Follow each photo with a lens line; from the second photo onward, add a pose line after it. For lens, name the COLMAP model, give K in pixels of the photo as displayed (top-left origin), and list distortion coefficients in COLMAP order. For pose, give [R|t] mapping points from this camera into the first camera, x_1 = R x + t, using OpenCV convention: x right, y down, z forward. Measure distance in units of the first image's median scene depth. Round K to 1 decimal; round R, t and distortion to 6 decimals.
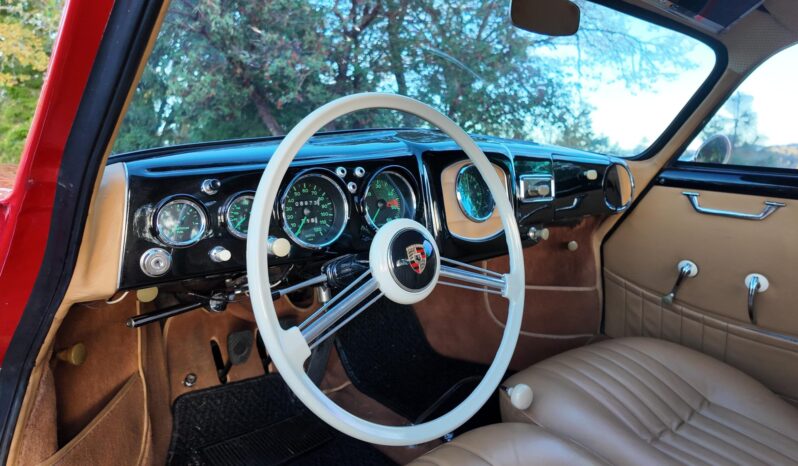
lens RADIAL K [[584.3, 0, 397.4], [0, 584.3, 244.0], [0, 0, 1]] dist [0.087198, -0.001053]
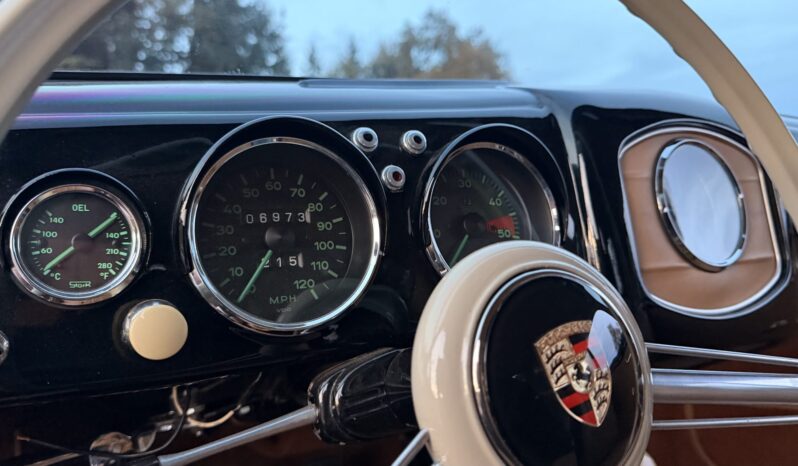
lens RADIAL K [[640.8, 0, 377.7], [0, 640.8, 231.1], [0, 0, 1]] dist [0.009515, -0.000077]
pose [[0.974431, -0.026994, -0.223060, 0.007989], [-0.006494, 0.988959, -0.148049, 0.003254], [0.224593, 0.145712, 0.963497, 0.584072]]
